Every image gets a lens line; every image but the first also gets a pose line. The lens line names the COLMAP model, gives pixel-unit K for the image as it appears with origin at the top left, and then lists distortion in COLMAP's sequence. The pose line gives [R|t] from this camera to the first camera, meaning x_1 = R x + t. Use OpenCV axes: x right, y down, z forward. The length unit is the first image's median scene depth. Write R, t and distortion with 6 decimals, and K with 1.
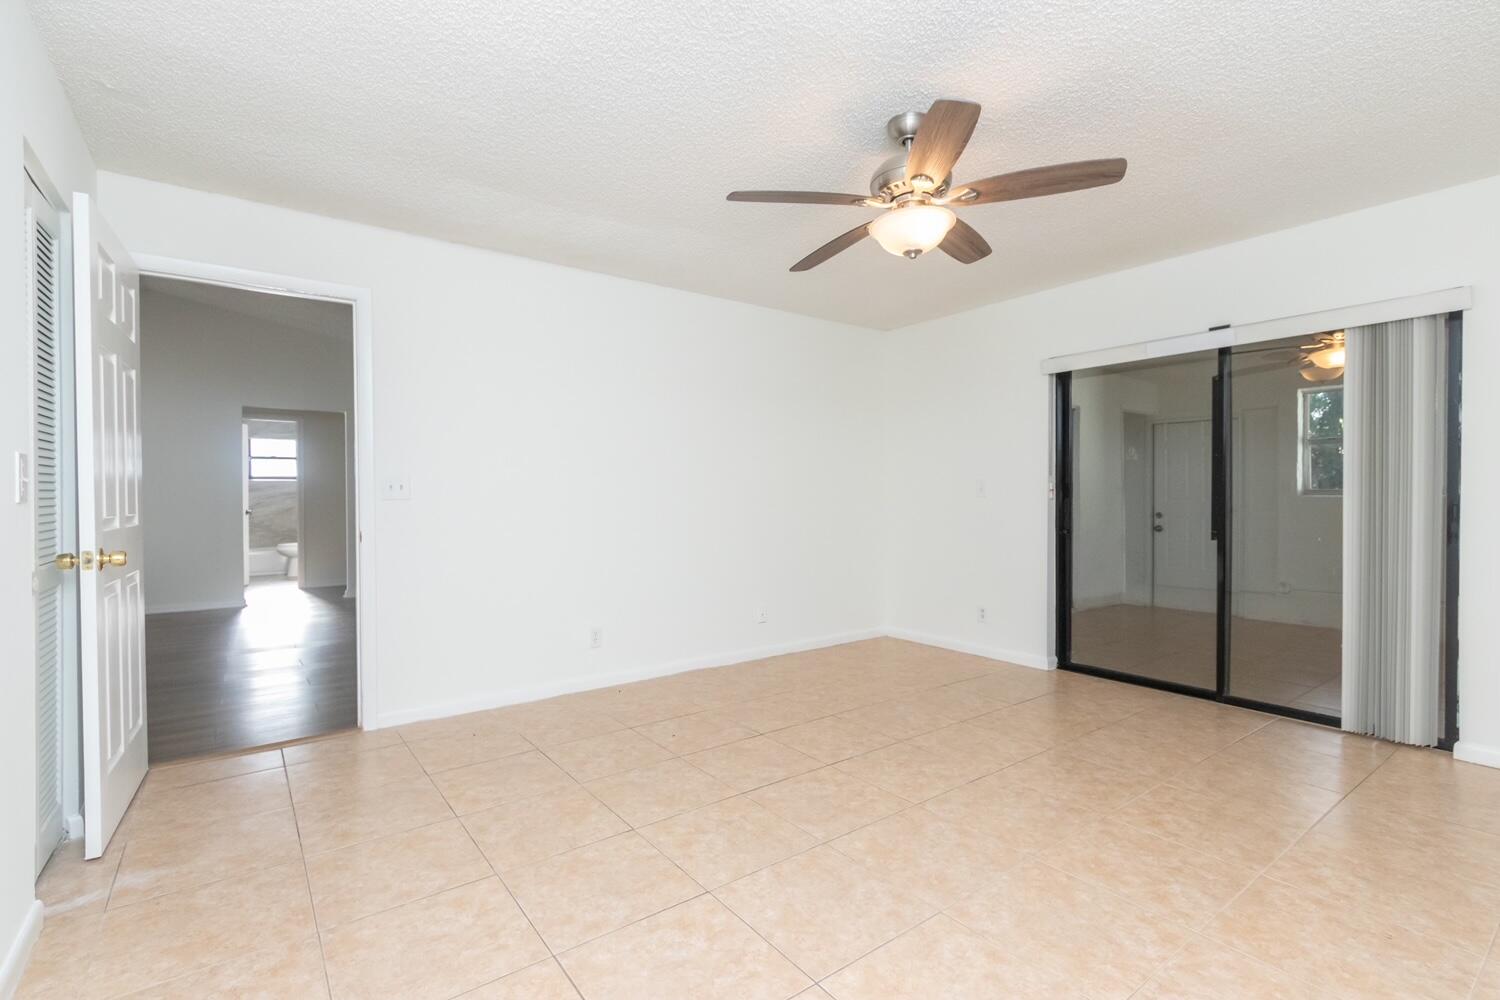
lens RADIAL K [[687.7, 0, 744.0], [0, 687.7, 501.1], [0, 0, 1]] dist [0.005486, -0.000277]
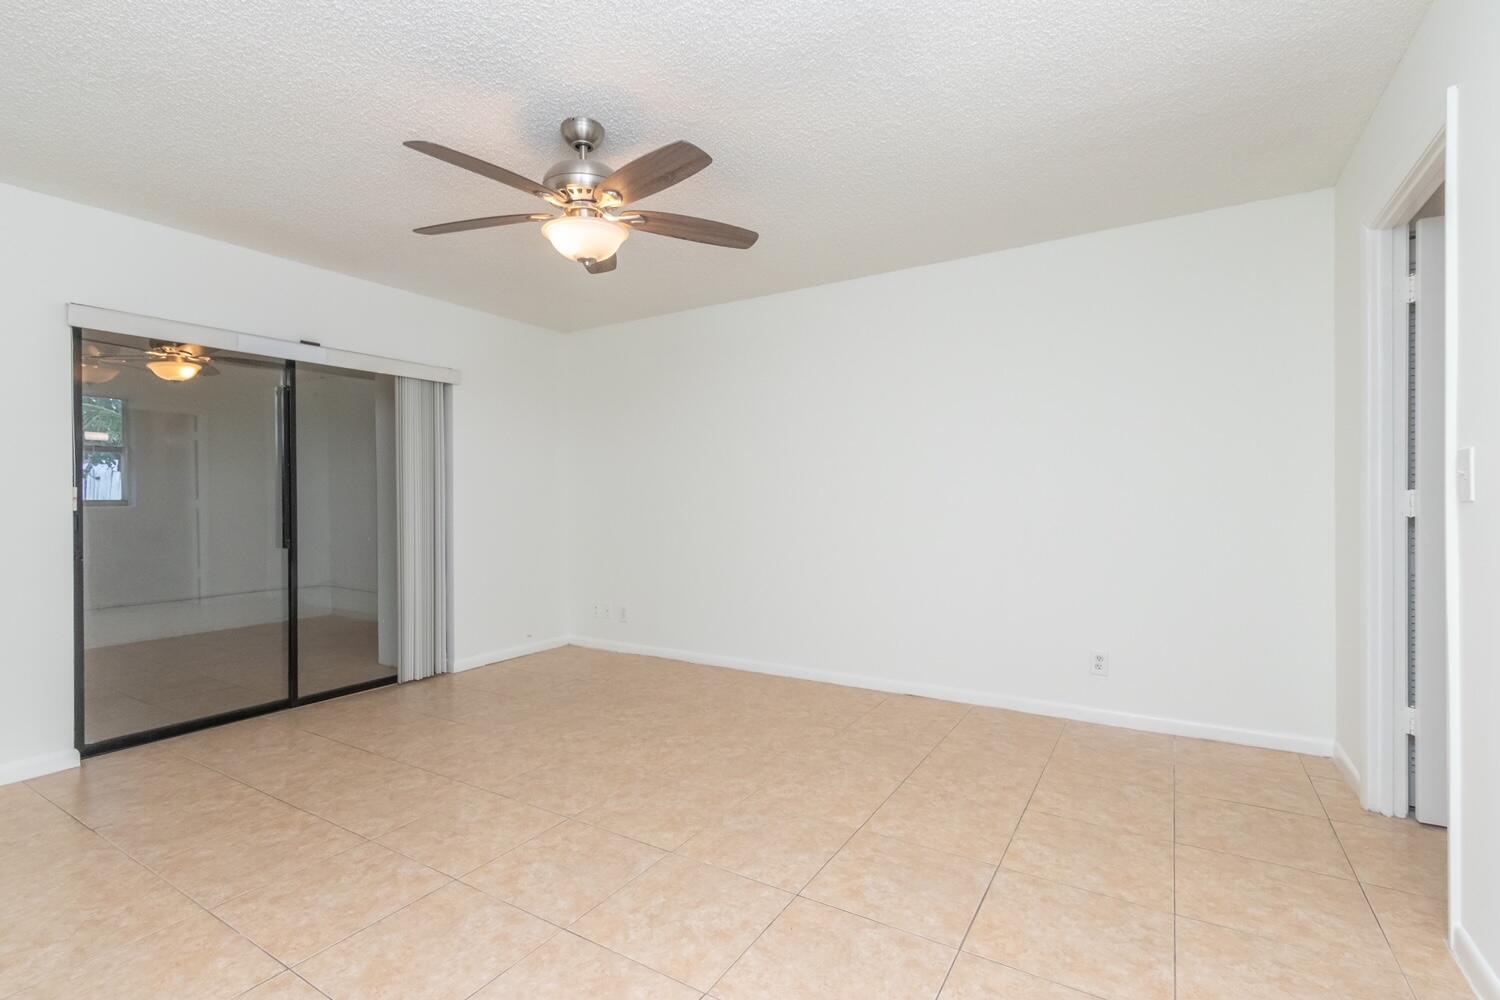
lens RADIAL K [[687.7, 0, 743.7], [0, 687.7, 497.6], [0, 0, 1]] dist [0.005486, -0.000277]
pose [[-0.369804, 0.007189, 0.929082, -0.599496], [0.018544, 0.999828, -0.000355, -0.005933], [-0.928925, 0.017098, -0.369873, 0.898943]]
